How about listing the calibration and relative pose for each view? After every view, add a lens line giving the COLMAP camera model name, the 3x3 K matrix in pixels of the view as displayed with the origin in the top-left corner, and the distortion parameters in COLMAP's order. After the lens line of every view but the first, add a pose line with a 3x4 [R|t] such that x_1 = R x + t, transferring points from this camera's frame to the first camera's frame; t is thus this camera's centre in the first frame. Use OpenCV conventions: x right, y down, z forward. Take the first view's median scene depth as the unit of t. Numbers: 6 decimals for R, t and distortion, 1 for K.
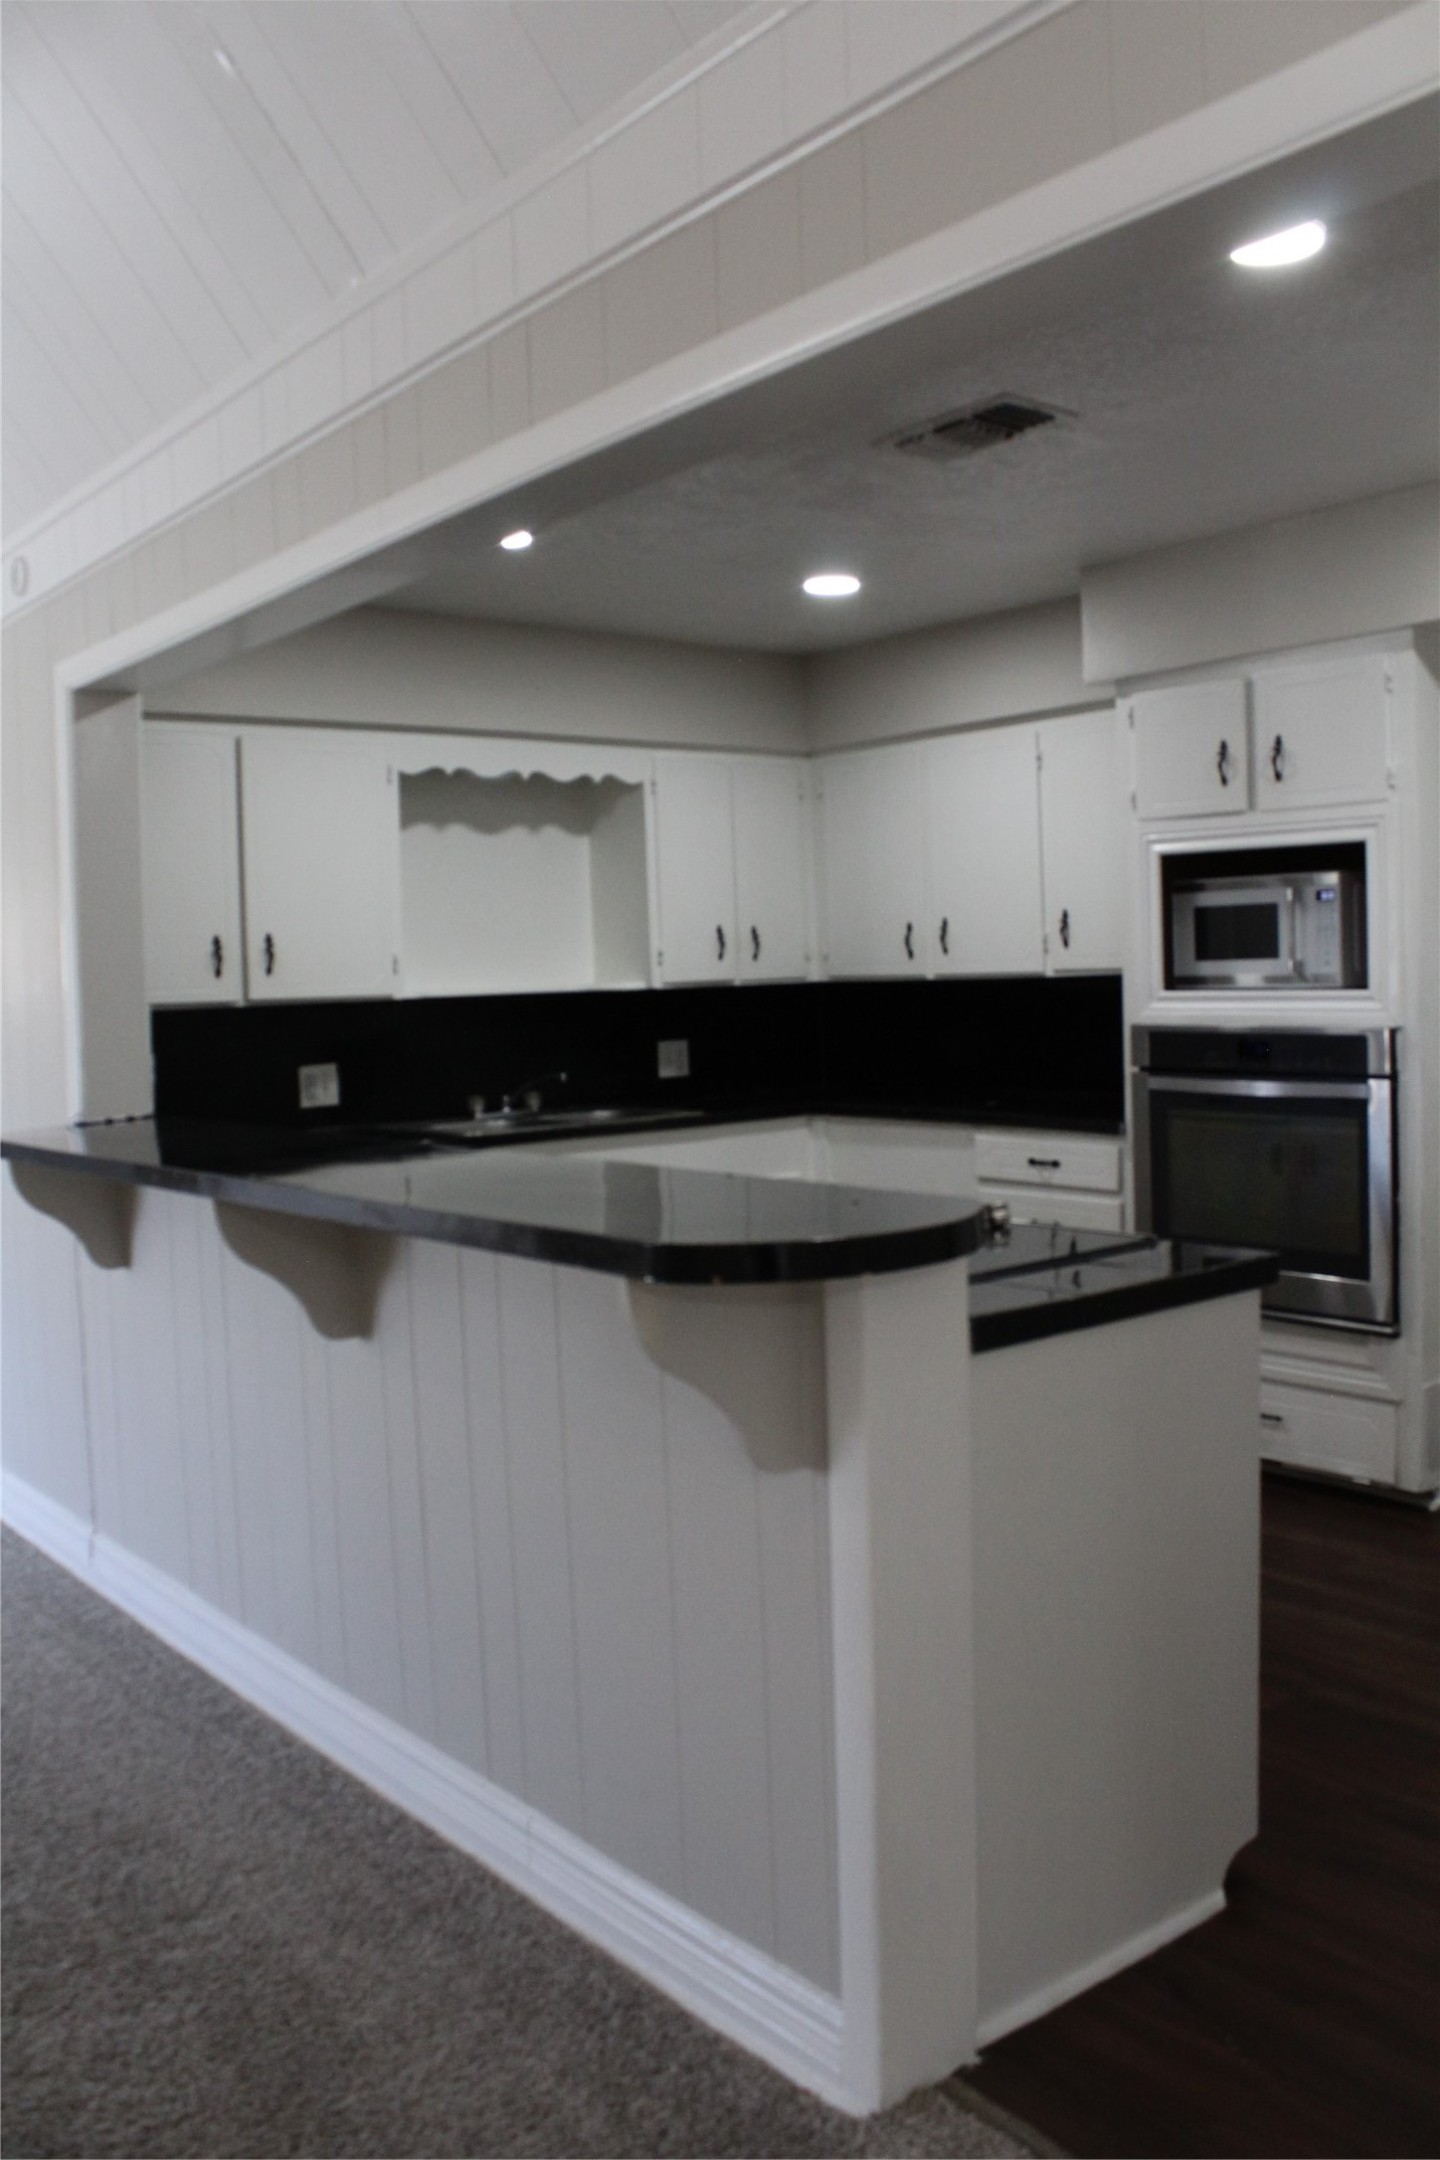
lens RADIAL K [[1812.8, 0, 716.2], [0, 1812.8, 1078.6], [0, 0, 1]] dist [-0.161024, 0.141815]
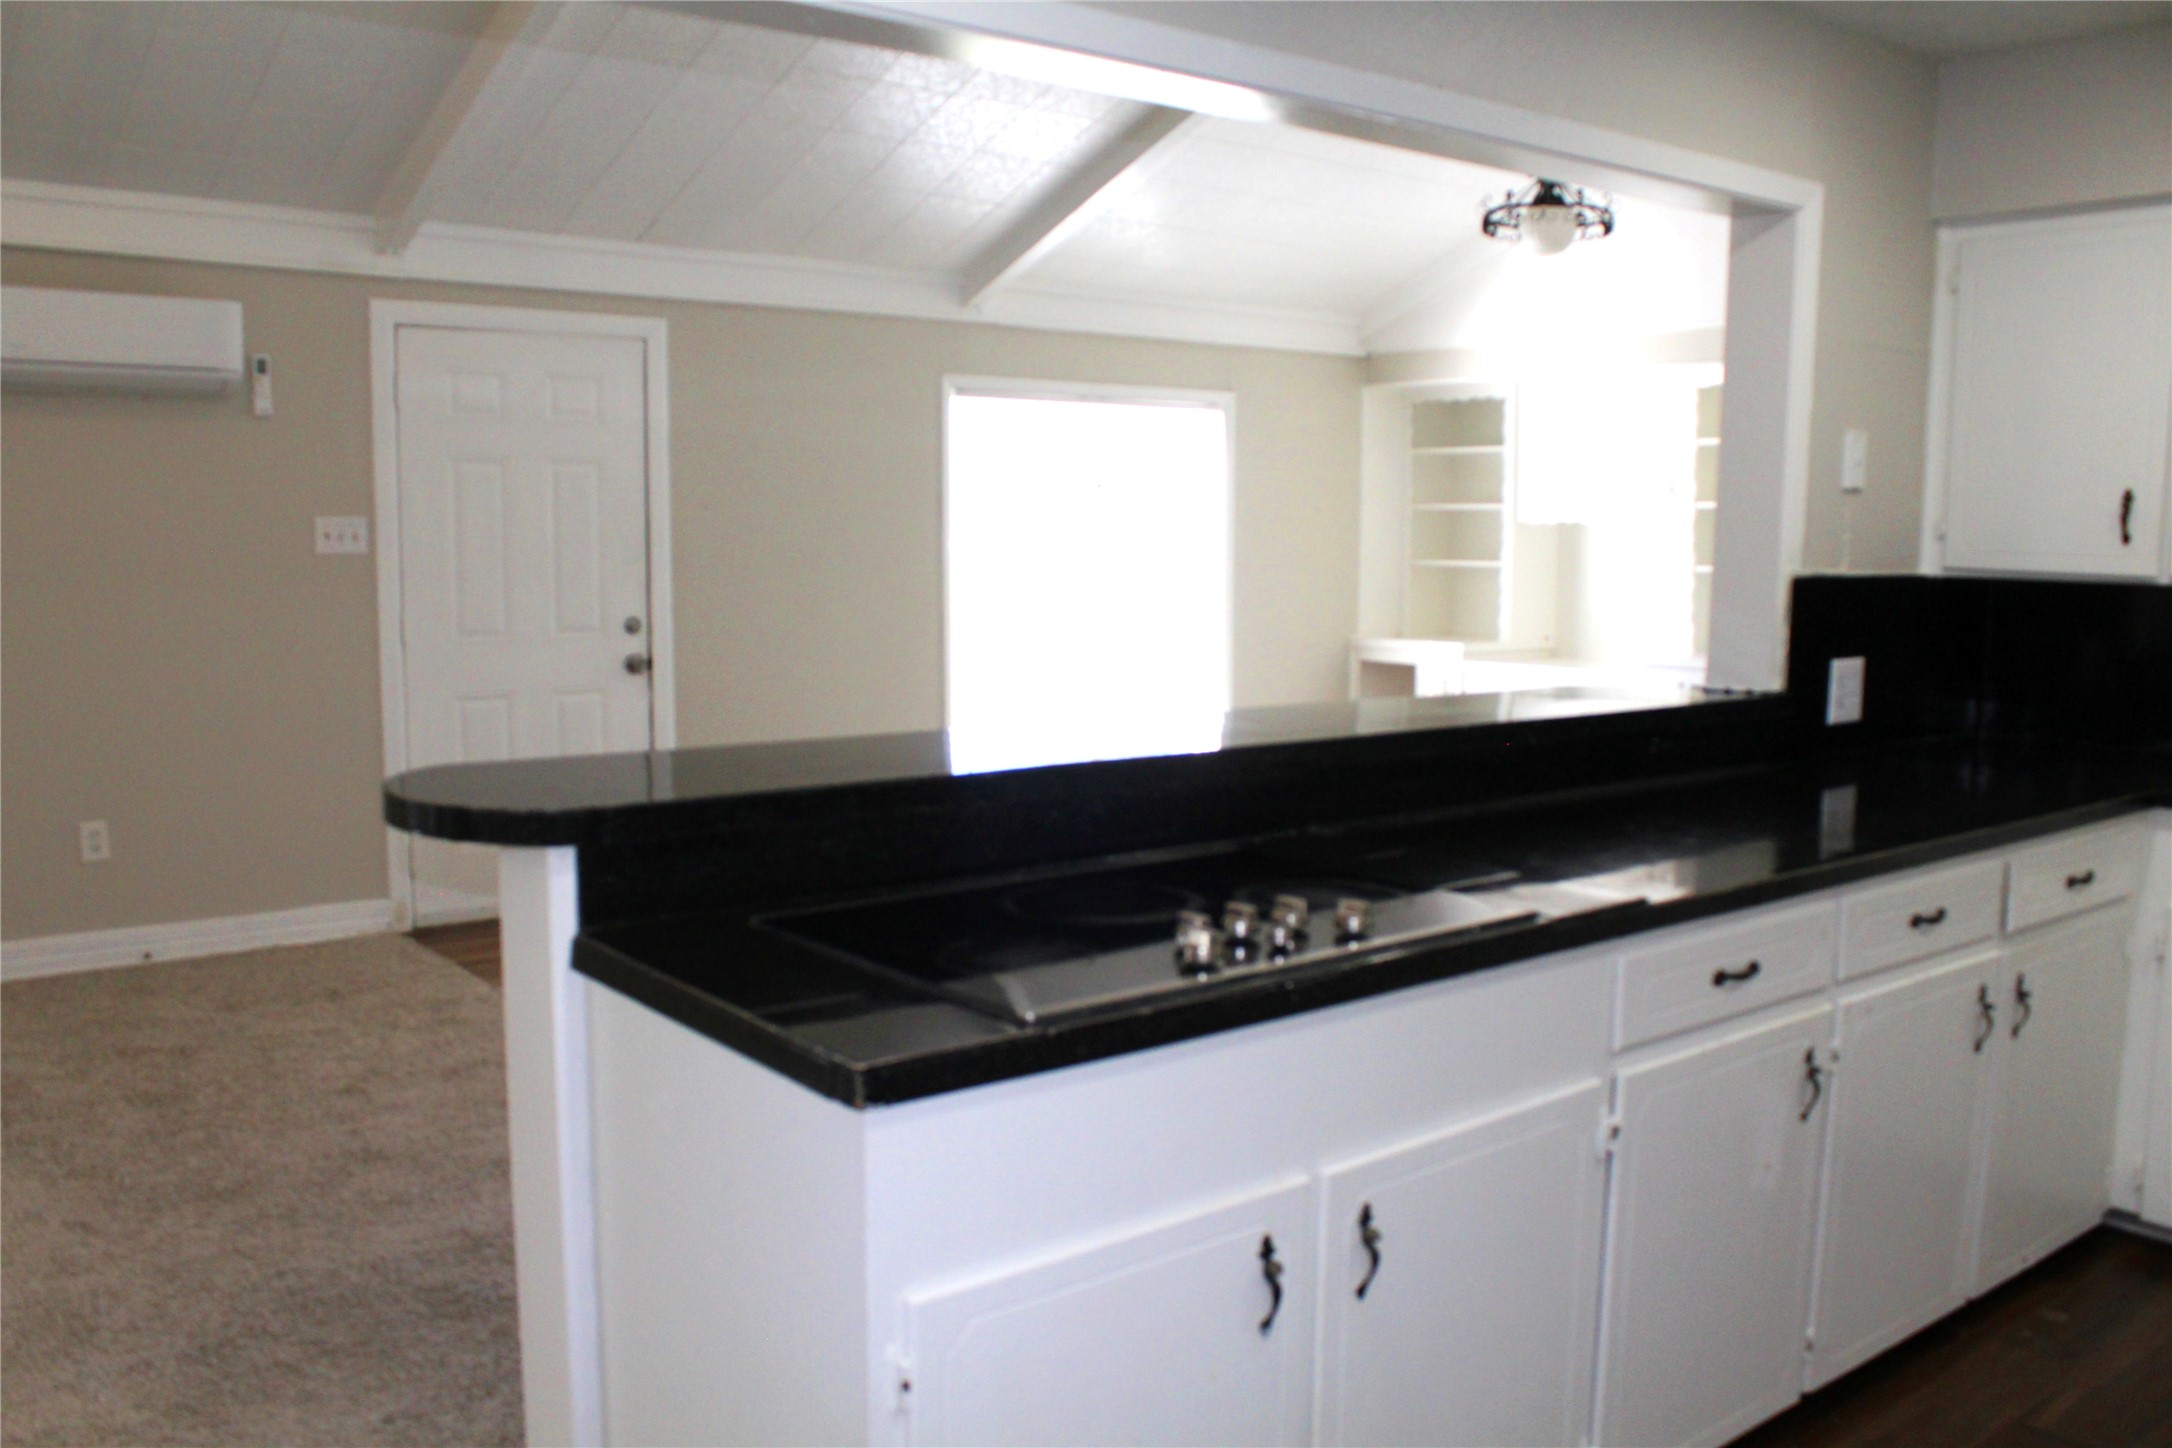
lens RADIAL K [[1819.0, 0, 1085.0], [0, 1819.0, 710.2], [0, 0, 1]] dist [-0.163581, 0.141302]
pose [[0.007326, 0.142956, -0.989702, 0.512818], [-0.069838, 0.987385, 0.142104, -0.066549], [0.997531, 0.068078, 0.017217, 0.588891]]
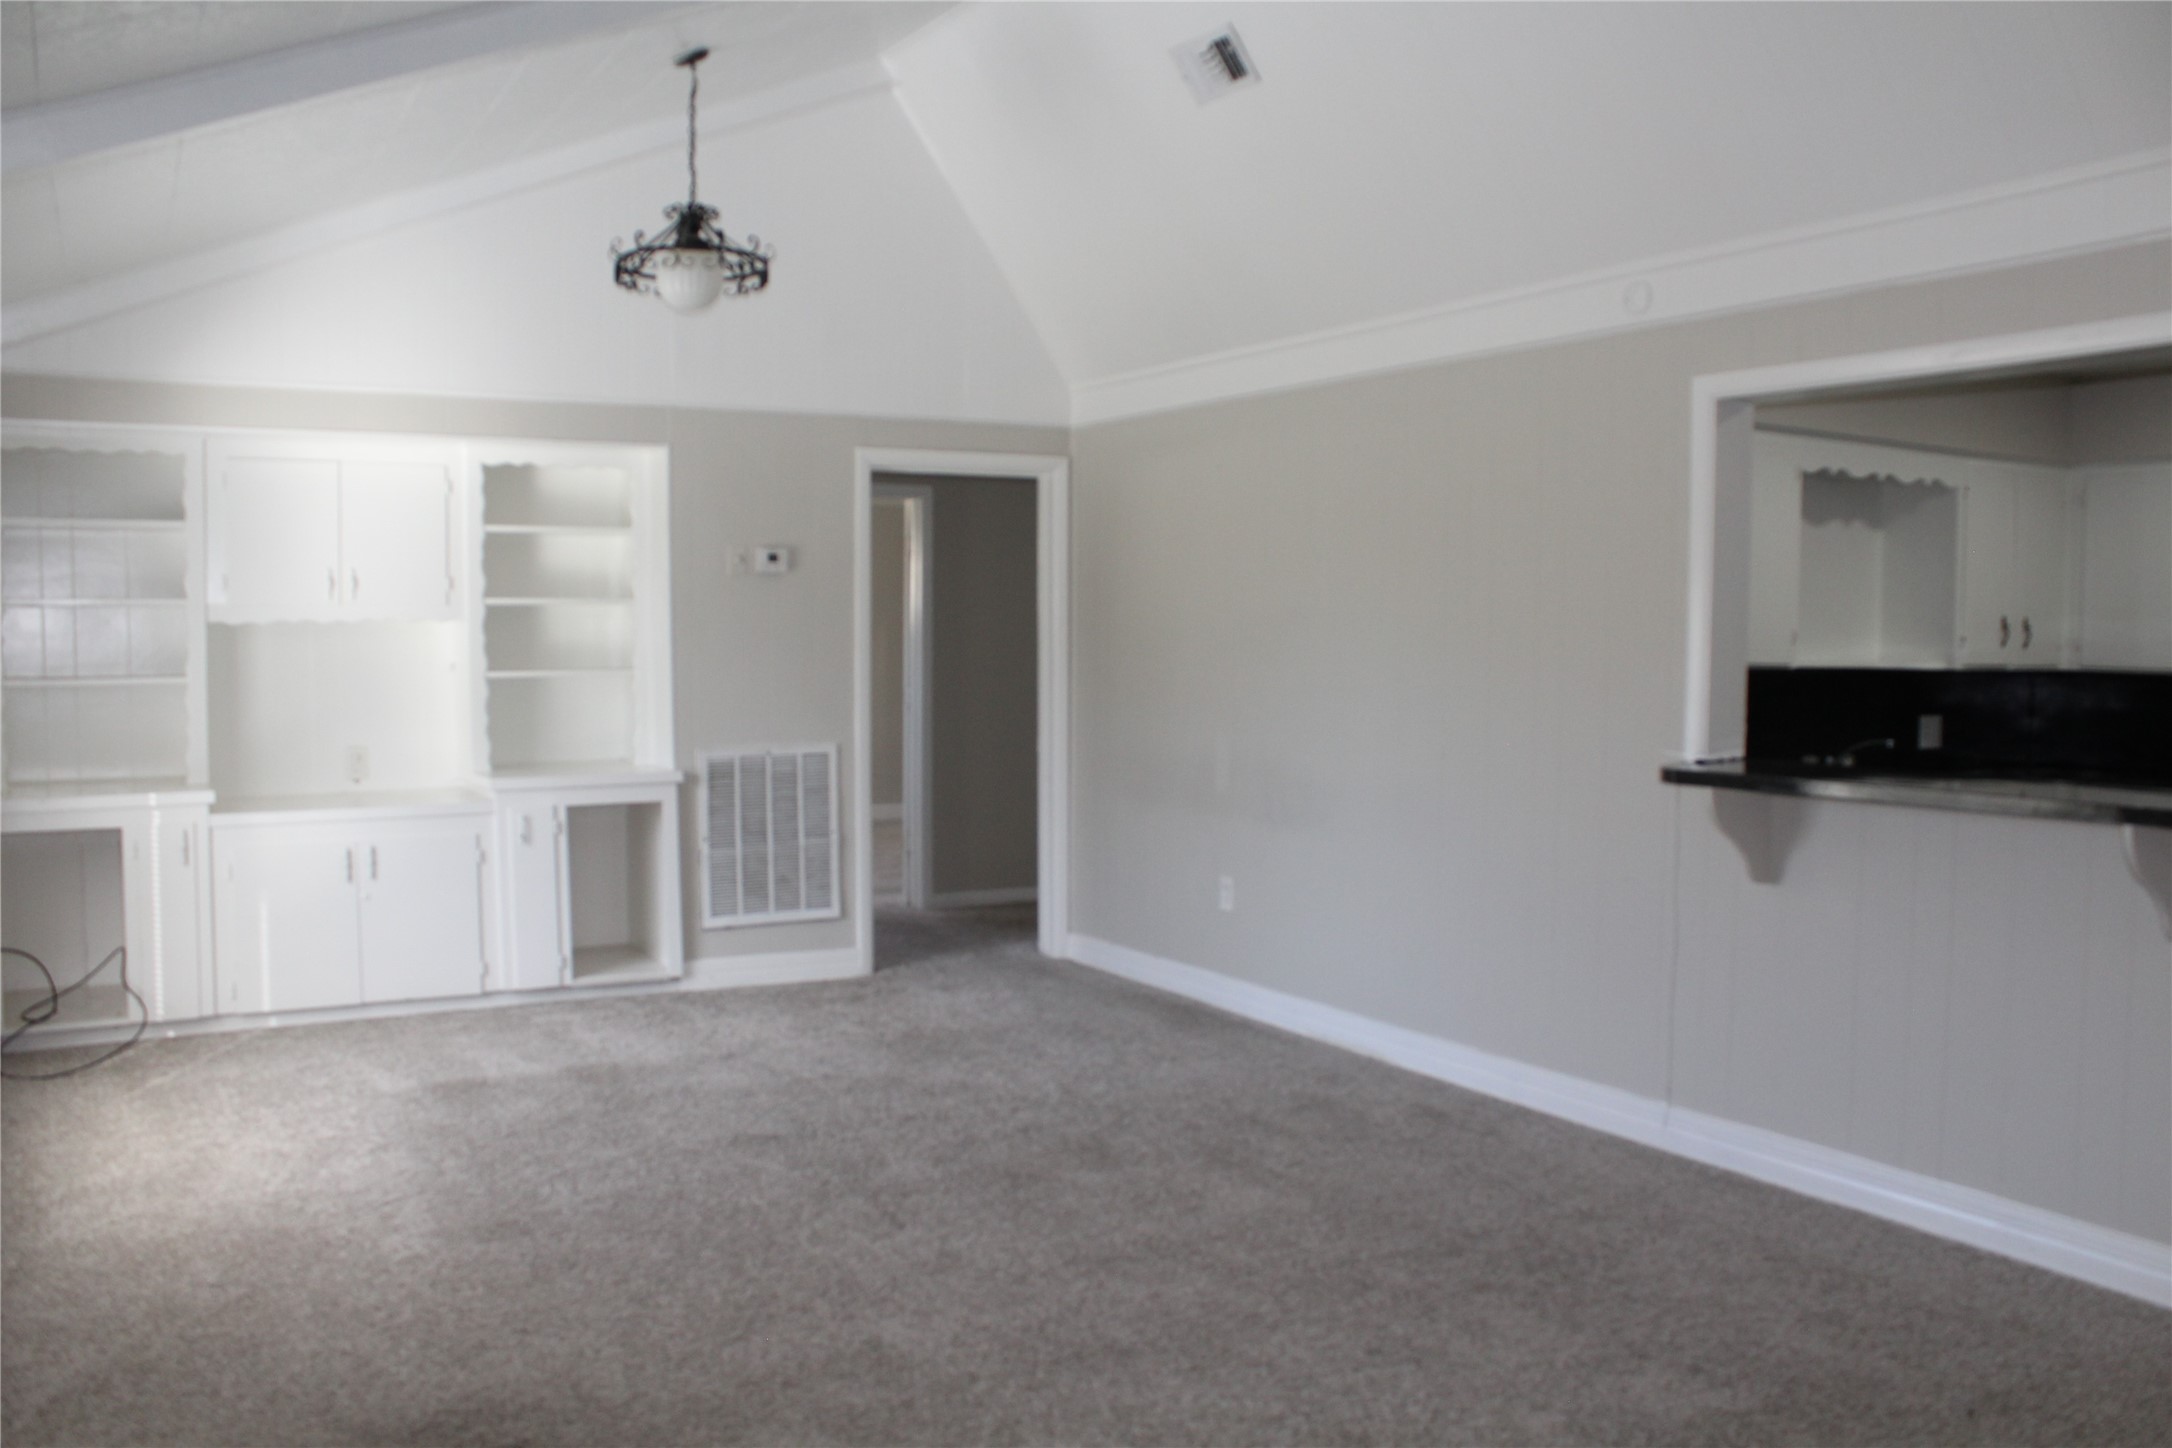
lens RADIAL K [[1822.9, 0, 1086.0], [0, 1822.9, 724.0], [0, 0, 1]] dist [-0.161024, 0.141815]
pose [[0.986698, 0.053700, -0.153438, -0.519293], [-0.055153, 0.998464, -0.005228, 0.026279], [0.152921, 0.013621, 0.988144, -0.225222]]
